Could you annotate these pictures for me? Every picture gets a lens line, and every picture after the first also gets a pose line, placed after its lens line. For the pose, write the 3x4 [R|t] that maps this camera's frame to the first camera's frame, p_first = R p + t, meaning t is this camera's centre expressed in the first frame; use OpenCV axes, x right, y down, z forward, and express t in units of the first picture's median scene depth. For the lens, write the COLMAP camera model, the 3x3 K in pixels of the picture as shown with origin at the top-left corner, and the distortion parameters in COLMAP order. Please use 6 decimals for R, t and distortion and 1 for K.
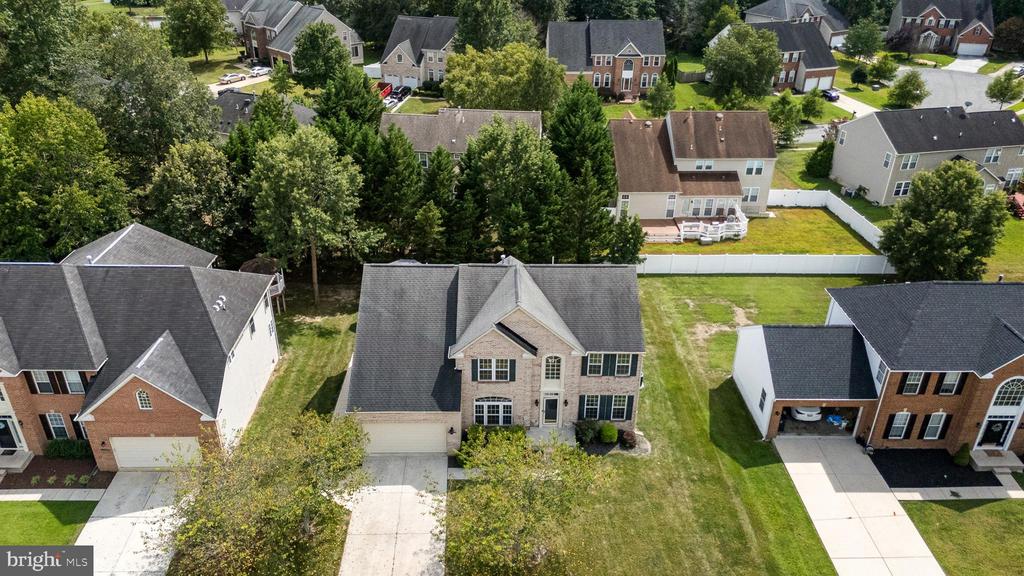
lens RADIAL K [[750.1, 0, 514.1], [0, 750.1, 290.4], [0, 0, 1]] dist [0.076930, -0.074467]
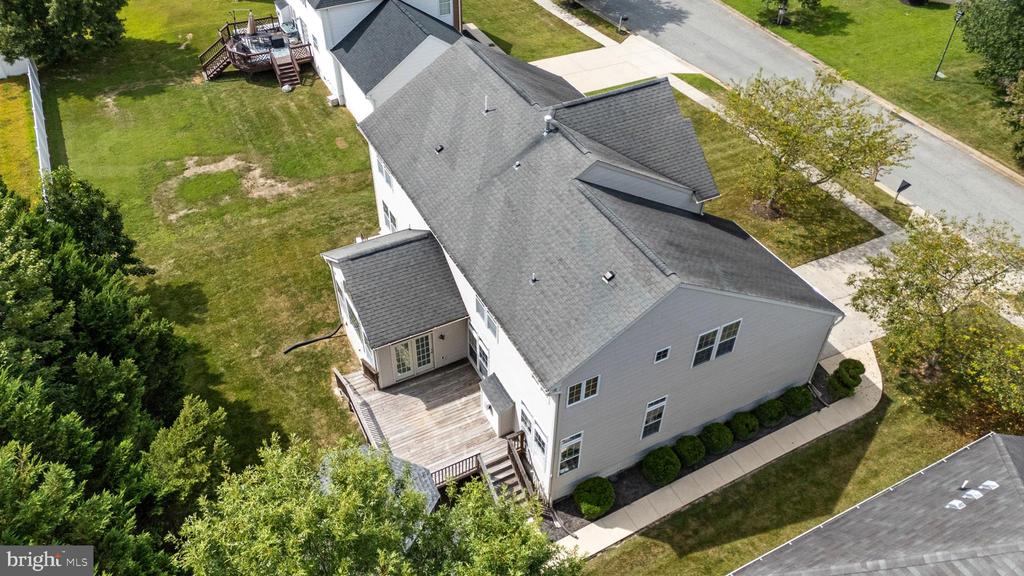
lens RADIAL K [[758.5, 0, 513.1], [0, 758.5, 280.2], [0, 0, 1]] dist [0.040193, -0.008342]
pose [[-0.449309, -0.604074, 0.658192, -0.478065], [0.414665, 0.511561, 0.752568, -0.444188], [-0.791312, 0.611064, 0.020640, 1.111767]]
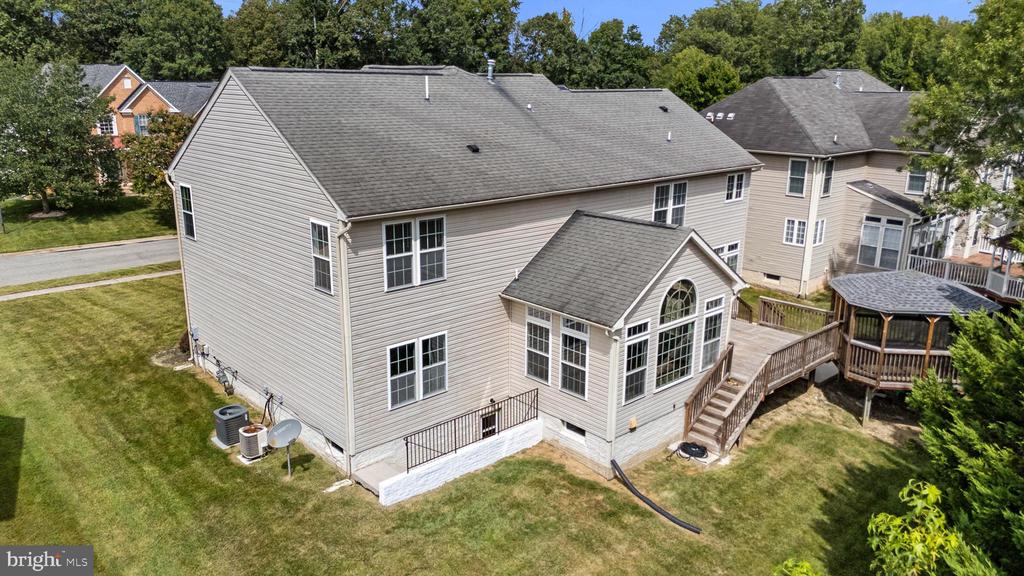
lens RADIAL K [[750.1, 0, 514.1], [0, 750.1, 290.4], [0, 0, 1]] dist [0.076930, -0.074467]
pose [[-0.739516, 0.165875, -0.652382, 0.337658], [-0.340028, 0.744373, 0.574708, -0.232581], [0.580945, 0.646833, -0.494074, 1.392075]]
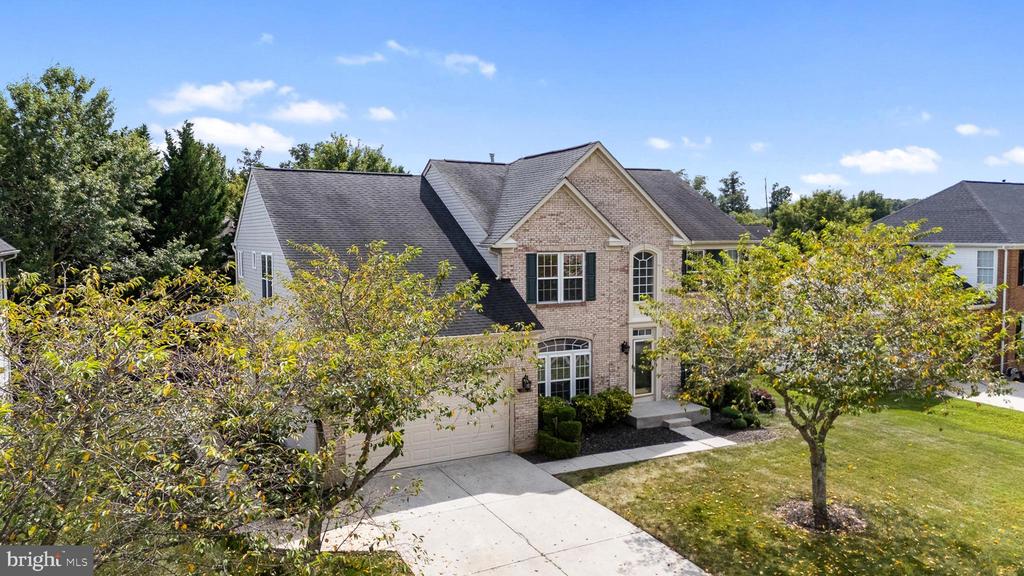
lens RADIAL K [[750.1, 0, 514.1], [0, 750.1, 290.4], [0, 0, 1]] dist [0.076930, -0.074467]
pose [[0.890827, -0.048002, 0.451799, -0.291384], [0.238461, 0.895828, -0.375004, 0.297047], [-0.386733, 0.441801, 0.809475, 0.550249]]
